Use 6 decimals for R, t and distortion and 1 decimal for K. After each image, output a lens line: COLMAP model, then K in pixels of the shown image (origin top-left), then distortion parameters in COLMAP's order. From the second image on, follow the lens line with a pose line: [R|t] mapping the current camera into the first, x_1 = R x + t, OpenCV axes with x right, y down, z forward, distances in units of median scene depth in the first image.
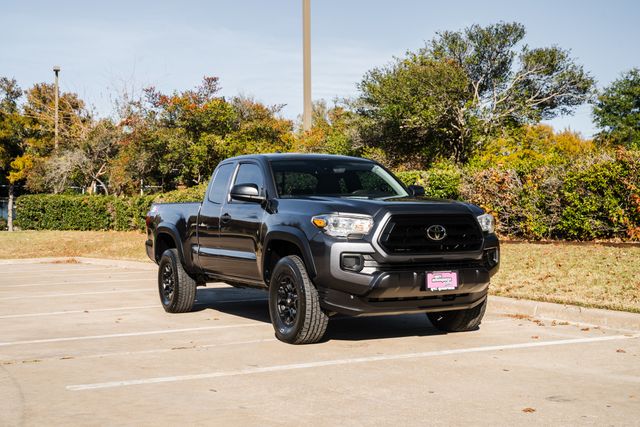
lens RADIAL K [[940.9, 0, 319.8], [0, 940.9, 231.5], [0, 0, 1]] dist [0.192894, -0.014612]
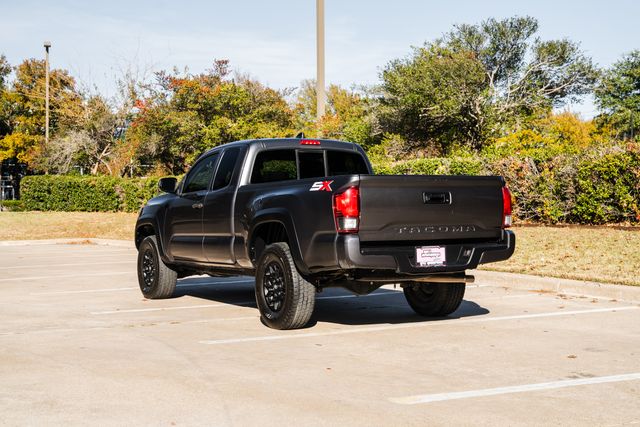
lens RADIAL K [[1013.7, 0, 320.7], [0, 1013.7, 229.6], [0, 0, 1]] dist [0.153645, 0.024396]
pose [[0.999671, 0.002225, 0.025552, -0.051293], [-0.002687, 0.999833, 0.018063, -0.003620], [-0.025508, -0.018125, 0.999510, -0.123738]]
